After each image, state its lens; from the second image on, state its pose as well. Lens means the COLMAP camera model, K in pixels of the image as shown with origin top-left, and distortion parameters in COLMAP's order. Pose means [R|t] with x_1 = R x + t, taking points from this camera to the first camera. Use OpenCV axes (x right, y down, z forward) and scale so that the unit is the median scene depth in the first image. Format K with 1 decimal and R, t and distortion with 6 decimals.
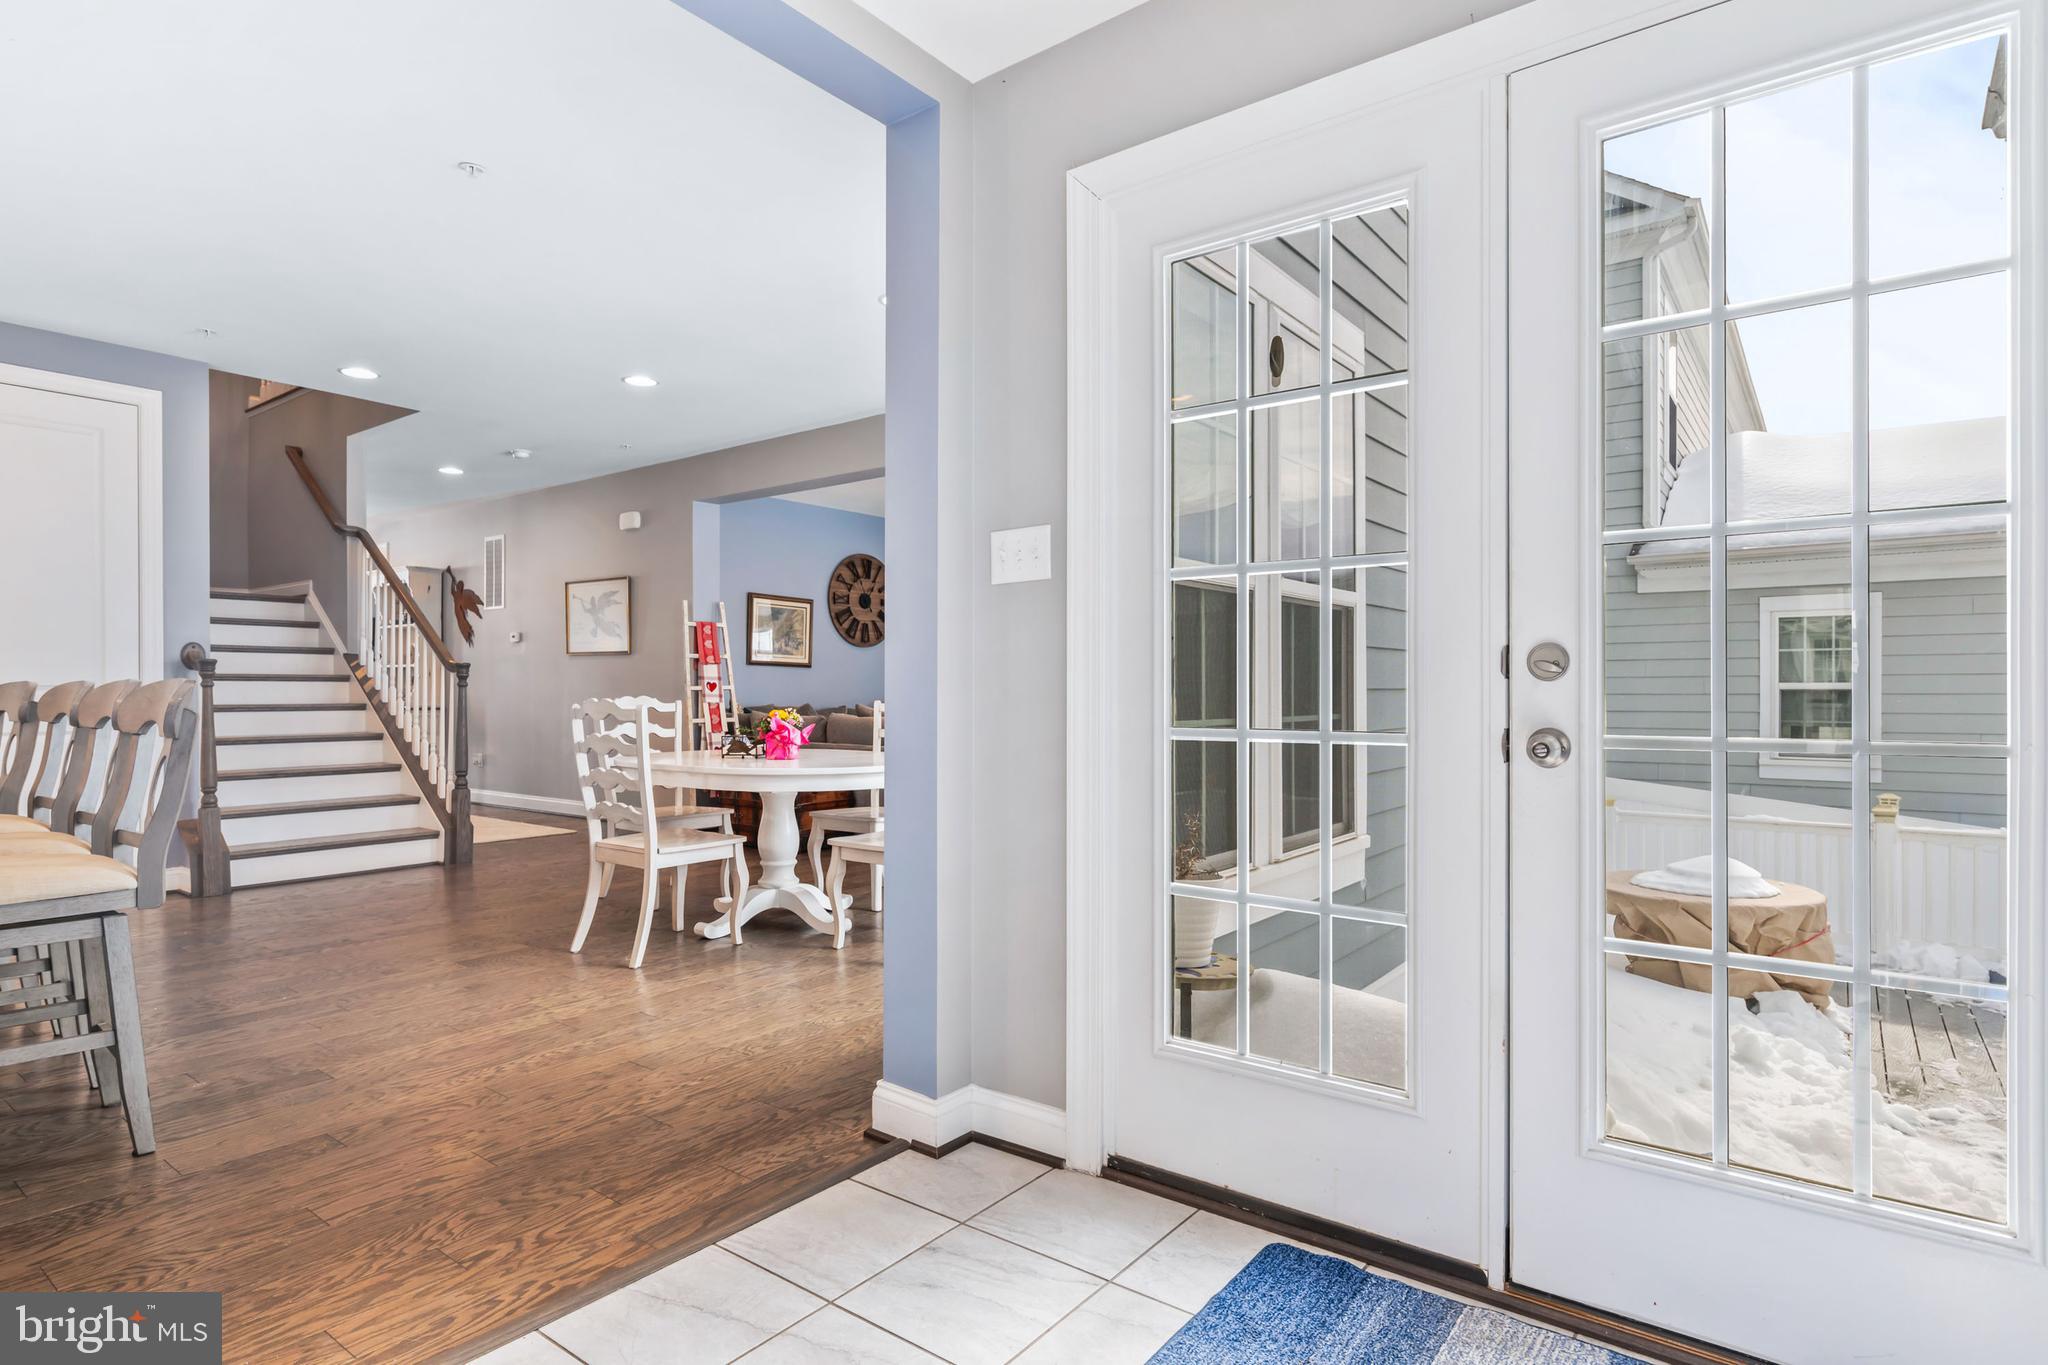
lens RADIAL K [[1077.3, 0, 1018.0], [0, 1077.3, 697.5], [0, 0, 1]] dist [-0.001272, -0.000424]
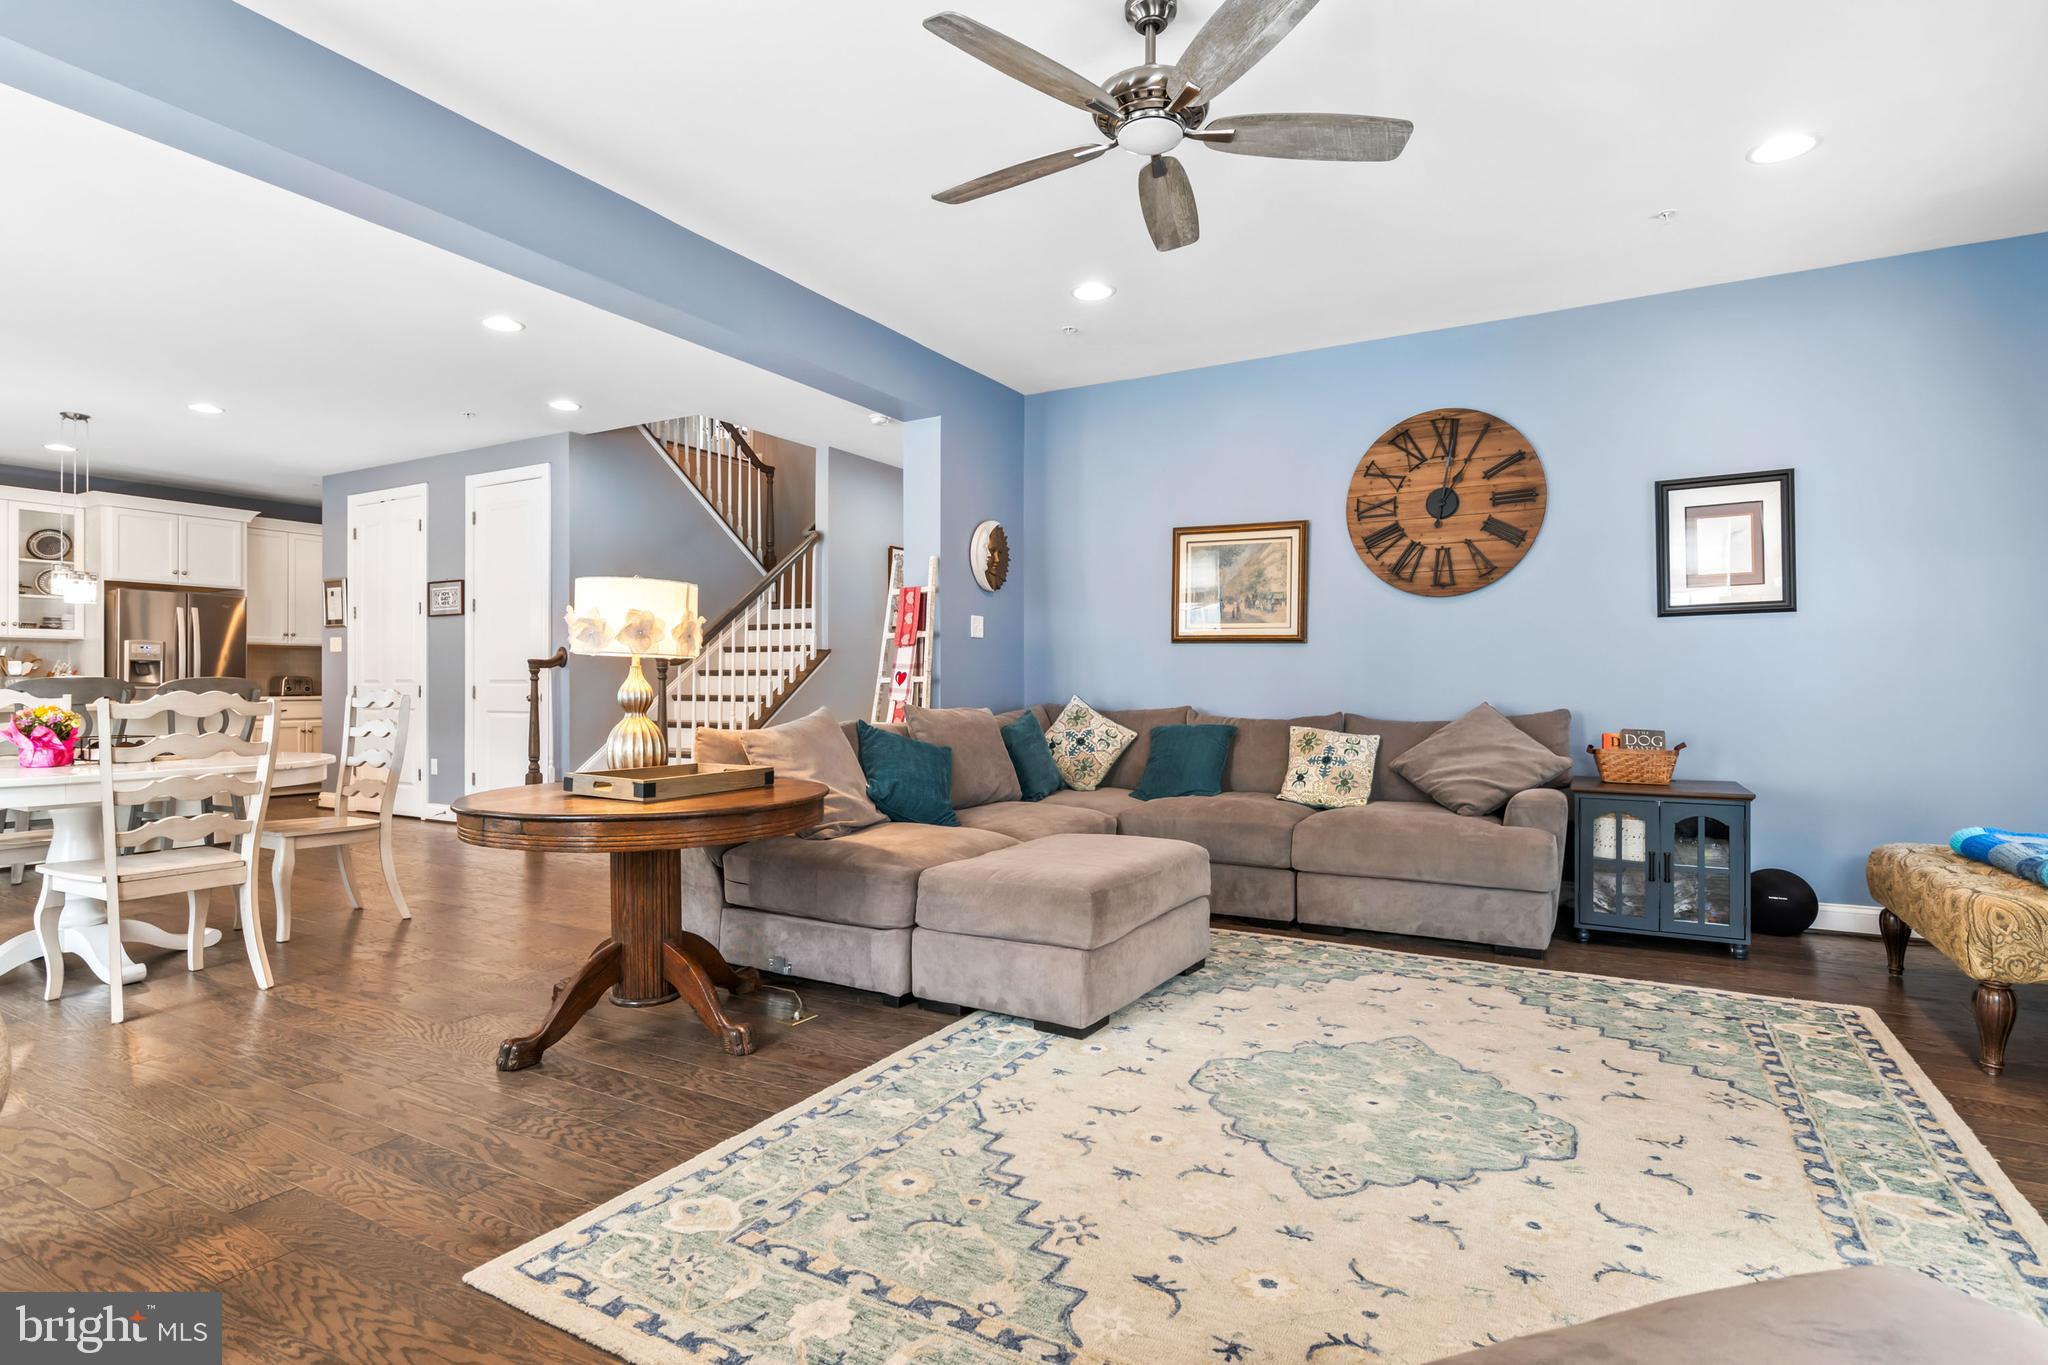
lens RADIAL K [[1037.6, 0, 1031.0], [0, 1037.6, 685.0], [0, 0, 1]] dist [0.000376, 0.001712]
pose [[0.139335, -0.000103, -0.990245, 0.502378], [-0.007764, 0.999969, -0.001197, -0.006581], [0.990215, 0.007855, 0.139330, 1.235594]]
